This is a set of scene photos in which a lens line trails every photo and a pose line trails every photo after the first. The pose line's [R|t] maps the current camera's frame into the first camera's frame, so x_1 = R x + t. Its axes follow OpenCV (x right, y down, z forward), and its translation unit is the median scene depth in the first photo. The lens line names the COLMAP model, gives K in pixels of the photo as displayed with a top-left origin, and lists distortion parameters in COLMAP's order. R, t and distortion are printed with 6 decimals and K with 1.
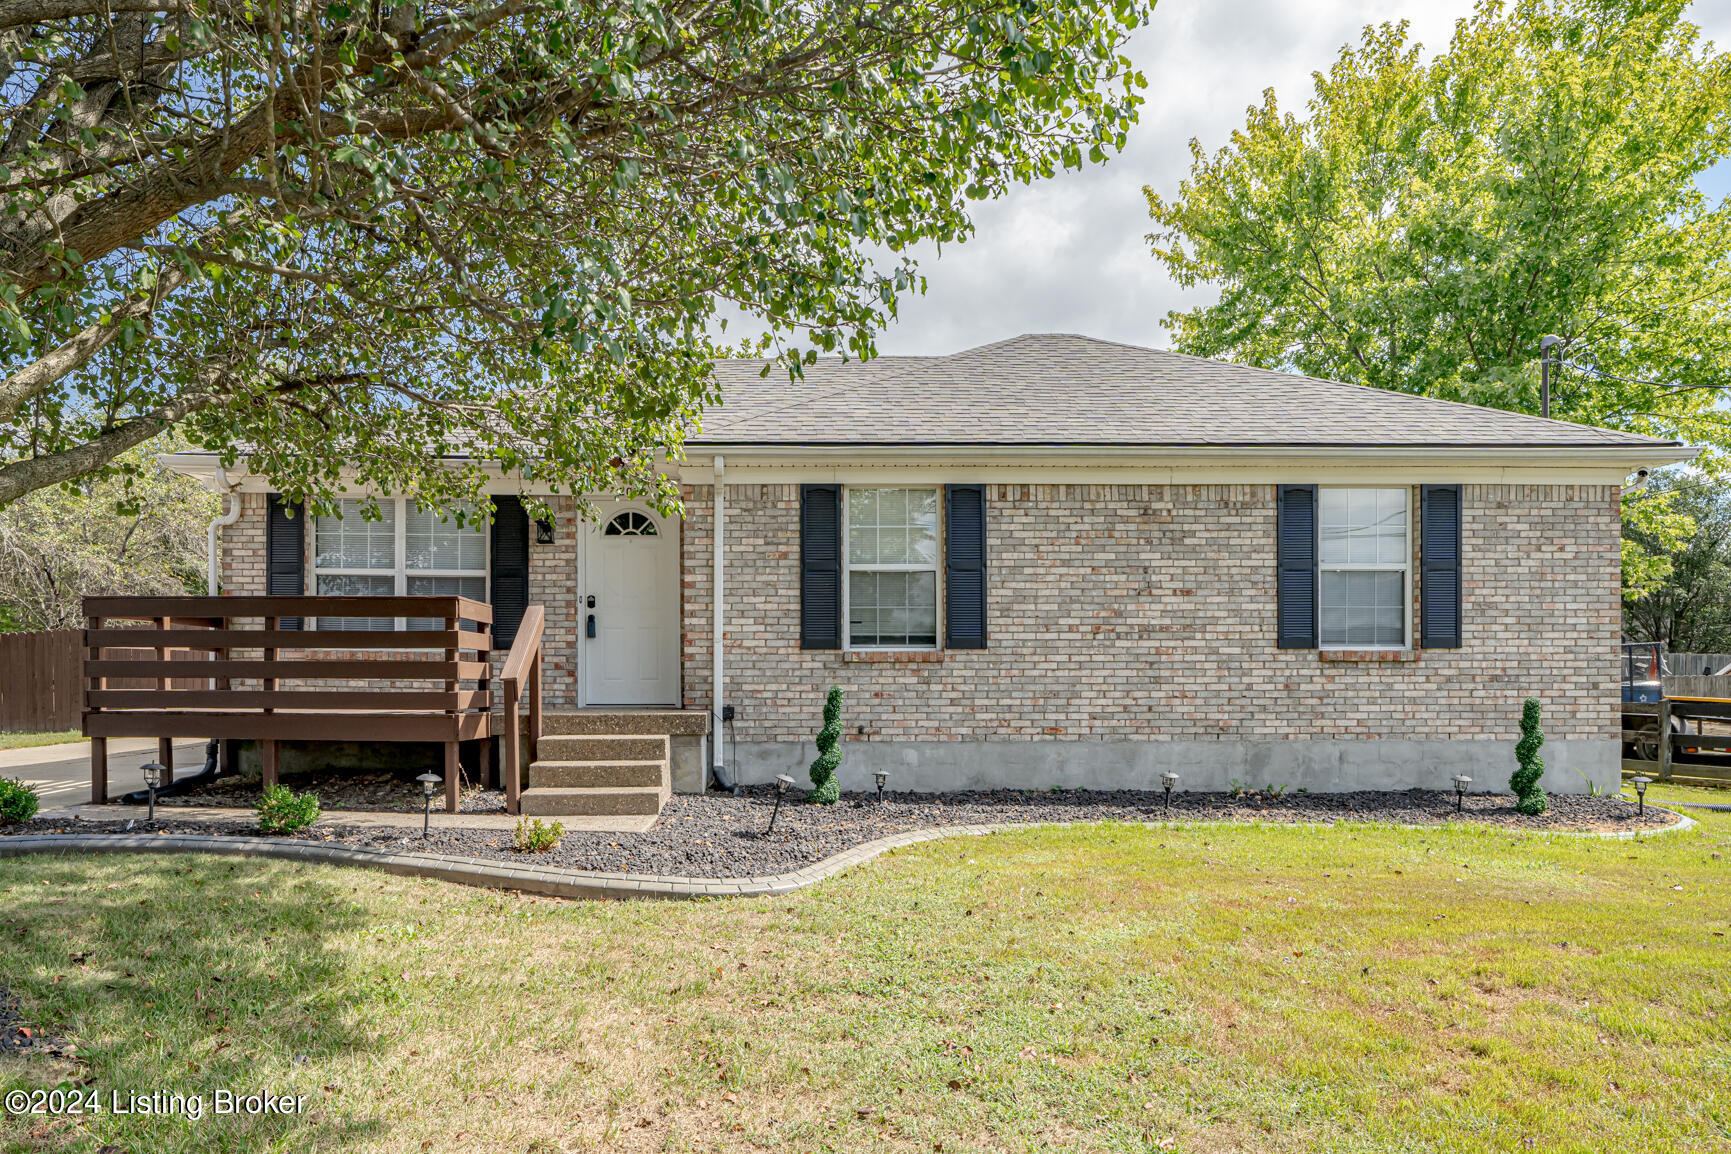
lens RADIAL K [[1104.0, 0, 774.6], [0, 1104.0, 681.4], [0, 0, 1]] dist [-0.014792, 0.007362]
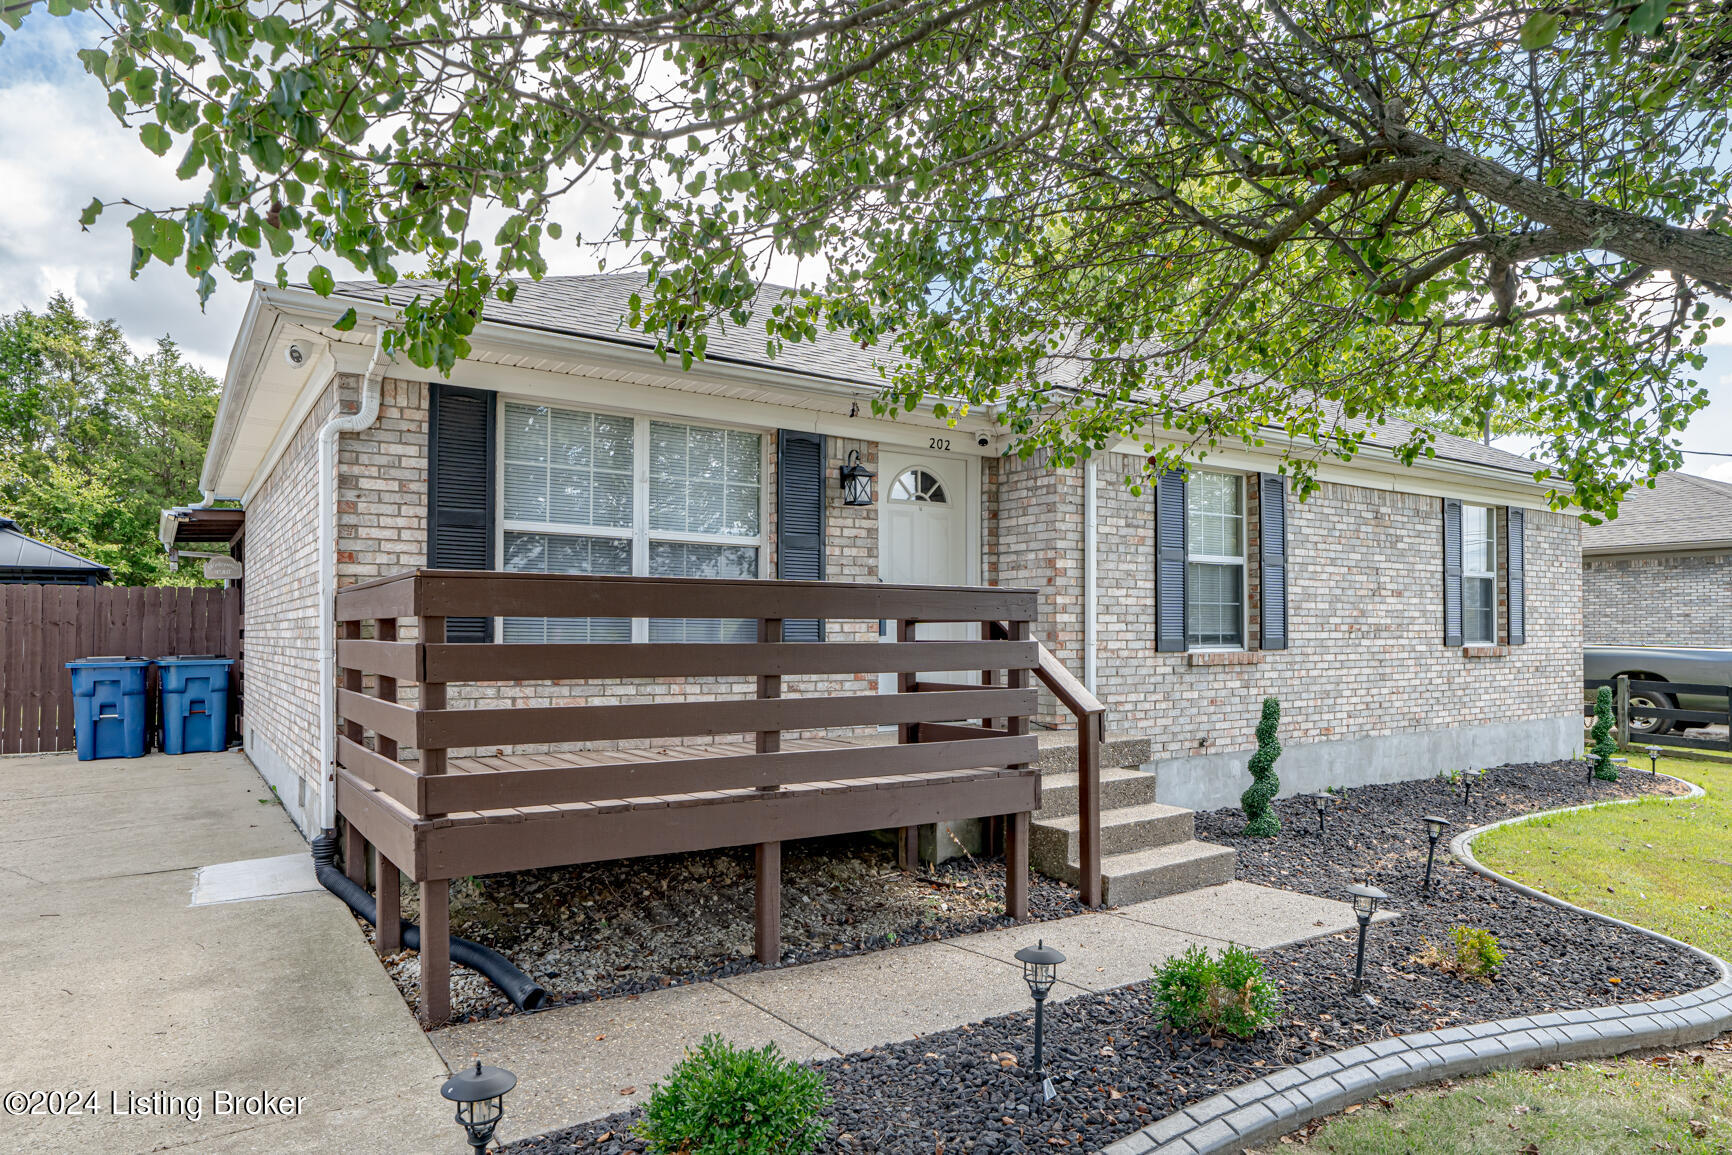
lens RADIAL K [[1027.8, 0, 846.4], [0, 1027.8, 627.5], [0, 0, 1]] dist [-0.024038, 0.001842]
pose [[0.836998, 0.000745, 0.547206, -0.607370], [0.002498, 0.999983, -0.005183, -0.044430], [-0.547200, 0.005705, 0.836982, 0.469204]]
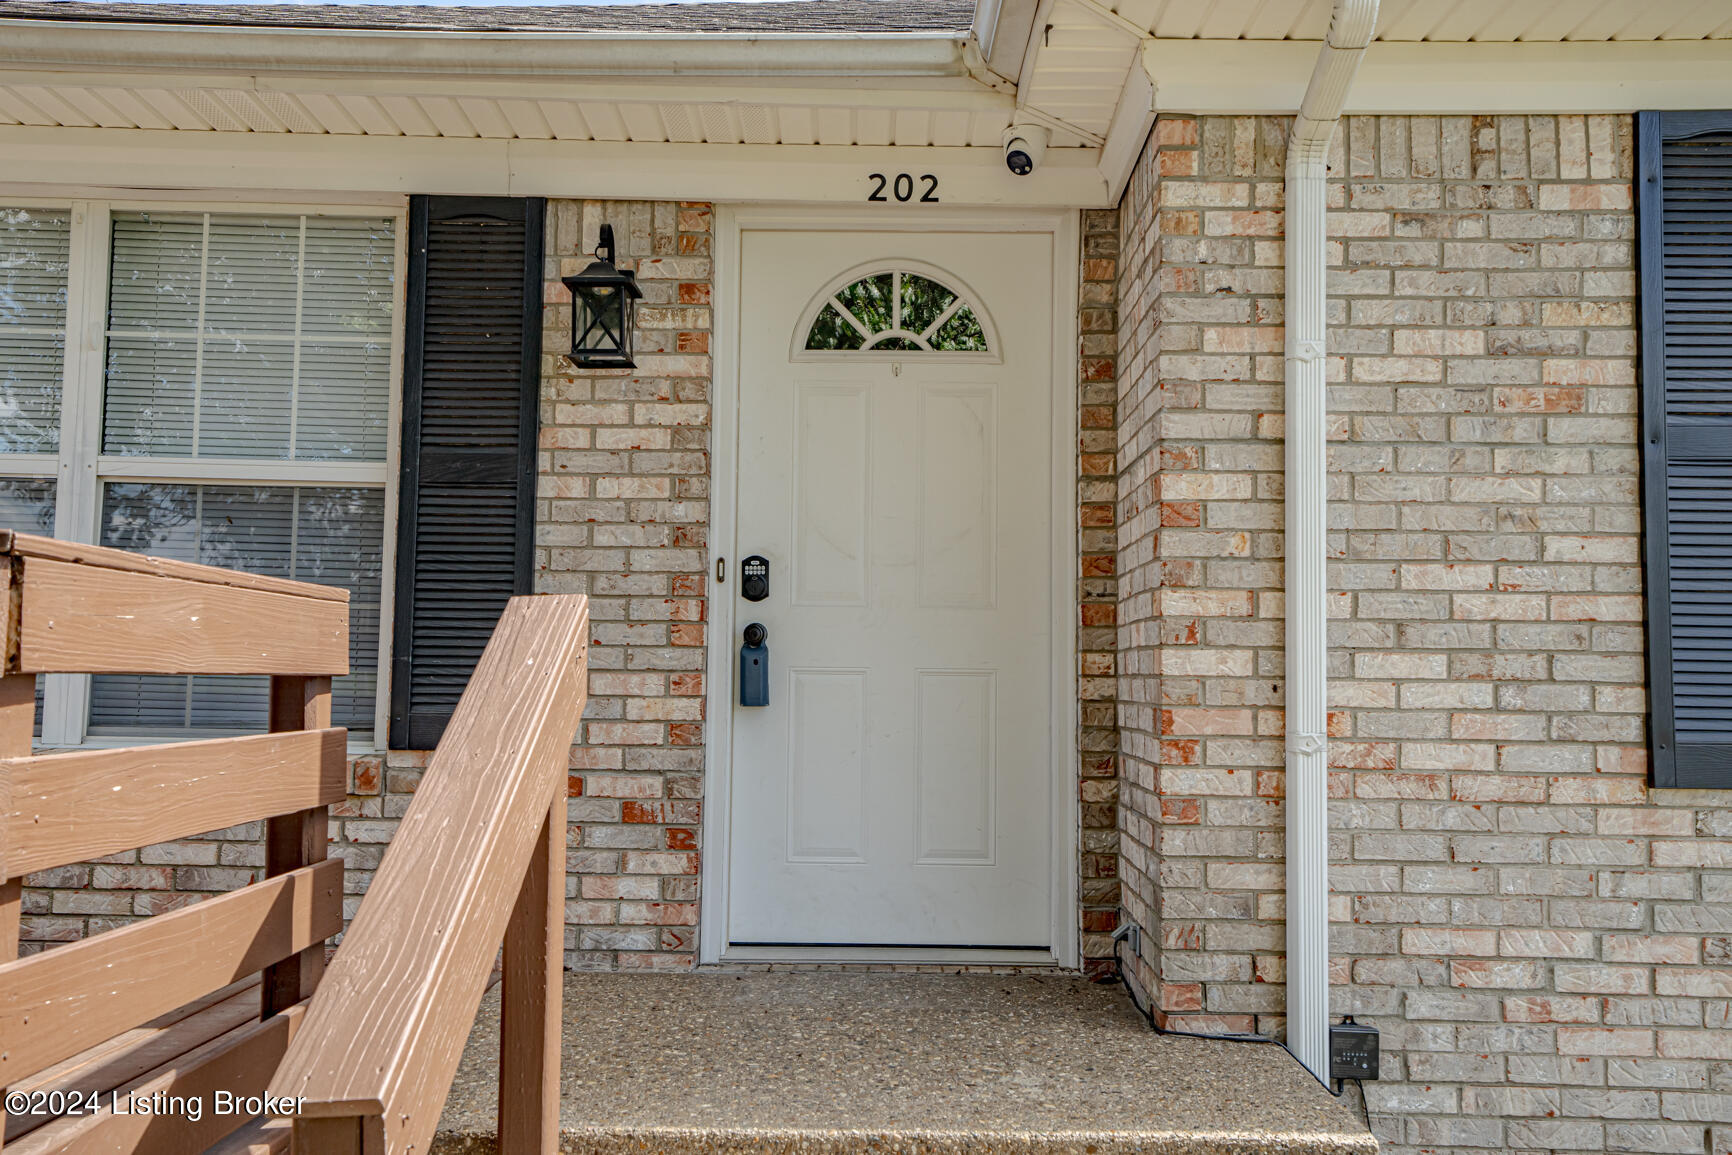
lens RADIAL K [[1483.7, 0, 868.7], [0, 1483.7, 580.2], [0, 0, 1]] dist [0.010848, 0.030795]
pose [[0.999723, 0.012596, -0.019868, -0.139893], [-0.014072, 0.997009, -0.075994, -0.046762], [0.018851, 0.076253, 0.996910, 0.670042]]
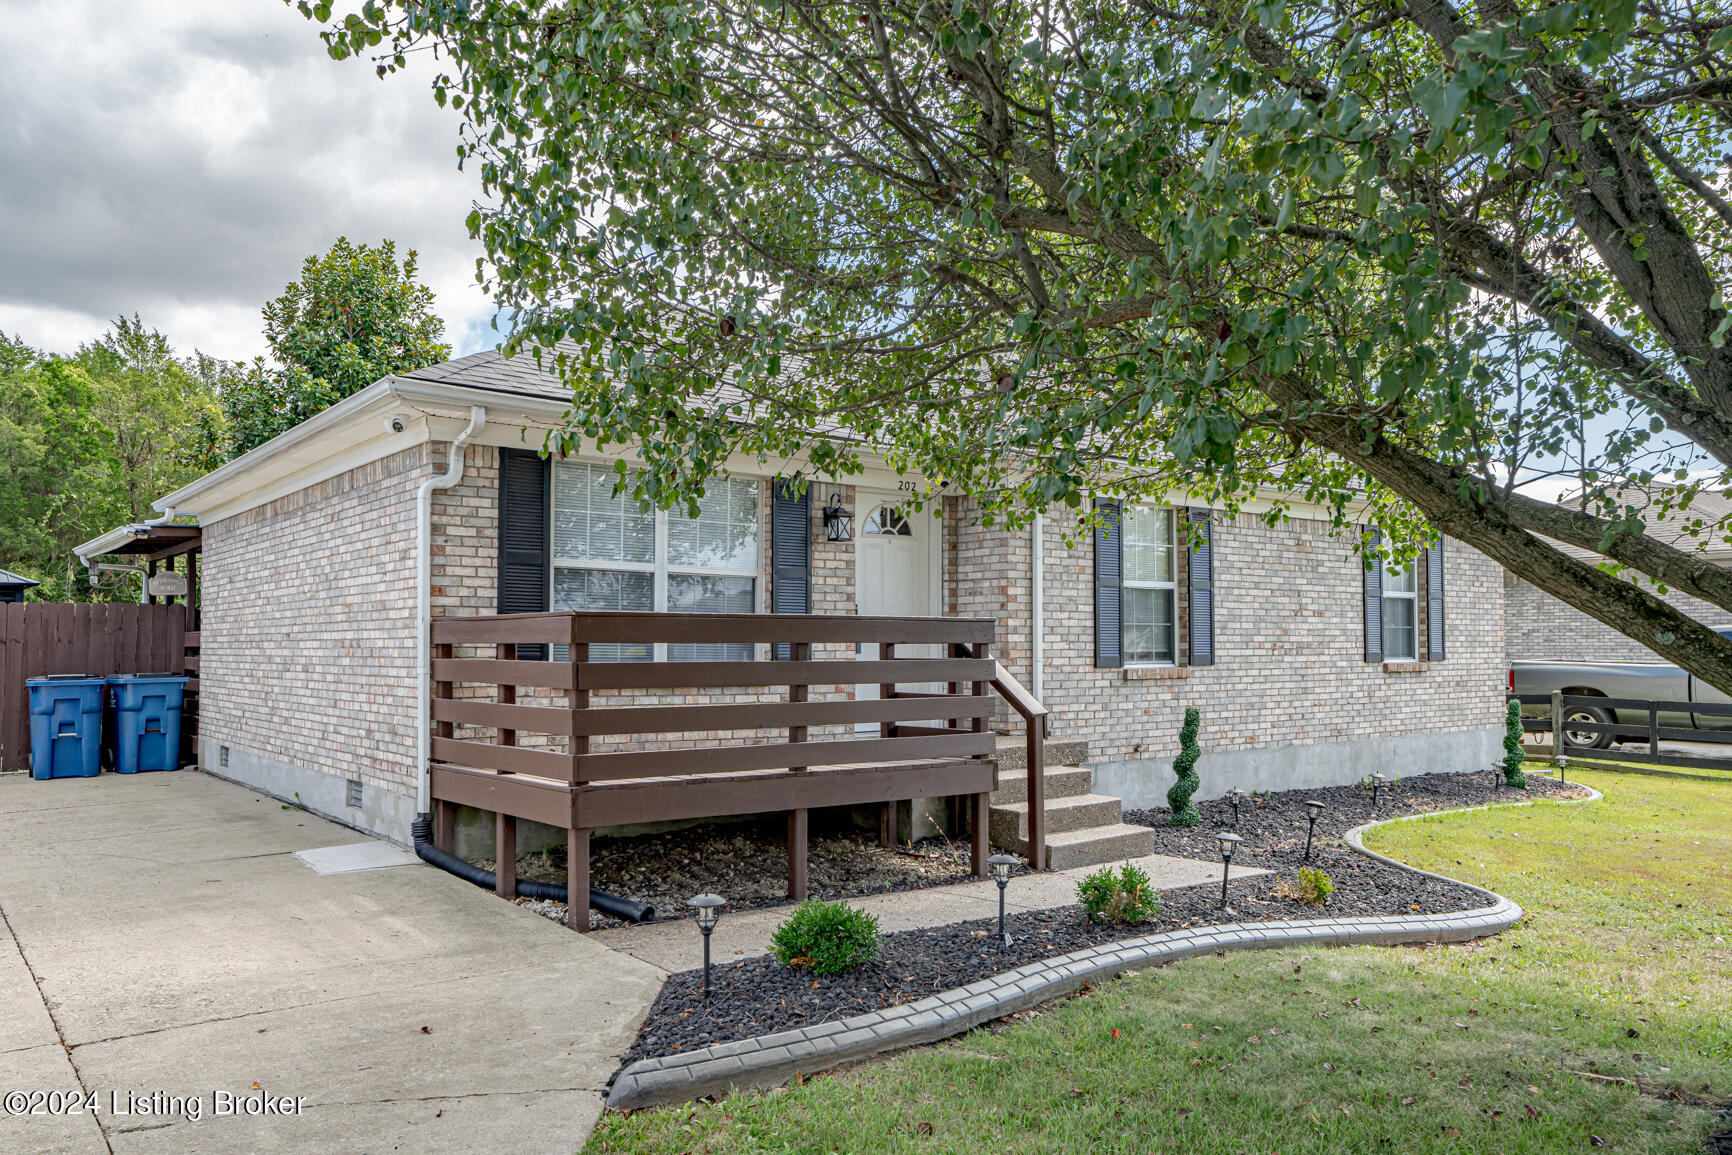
lens RADIAL K [[1255.7, 0, 841.3], [0, 1255.7, 616.7], [0, 0, 1]] dist [0.000970, -0.005196]
pose [[0.794755, 0.011492, 0.606822, -0.818685], [0.002928, 0.999736, -0.022769, -0.049263], [-0.606924, 0.019873, 0.794512, 0.261459]]
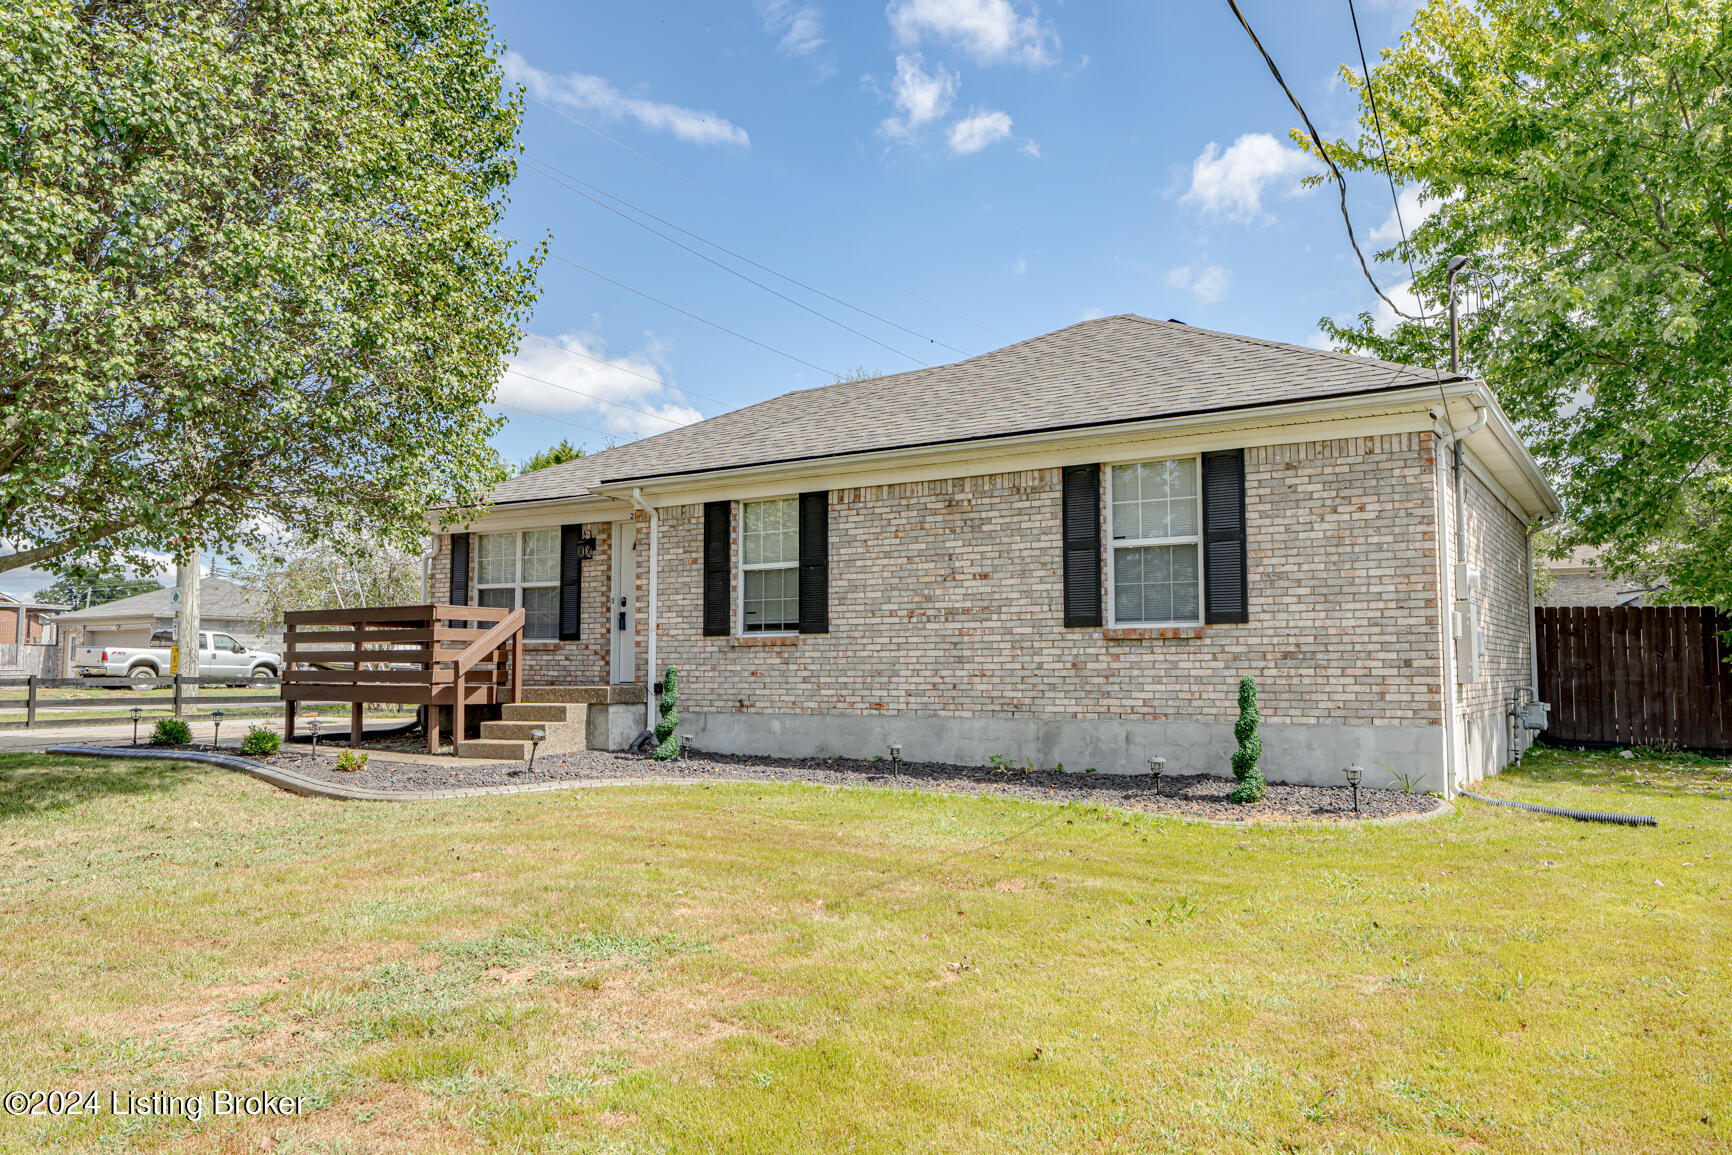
lens RADIAL K [[1235.1, 0, 858.8], [0, 1235.1, 572.6], [0, 0, 1]] dist [0.028427, -0.000246]
pose [[0.834449, -0.045293, -0.549221, 0.924375], [0.001123, 0.996754, -0.080494, 0.010981], [0.551085, 0.066552, 0.831791, -0.052359]]
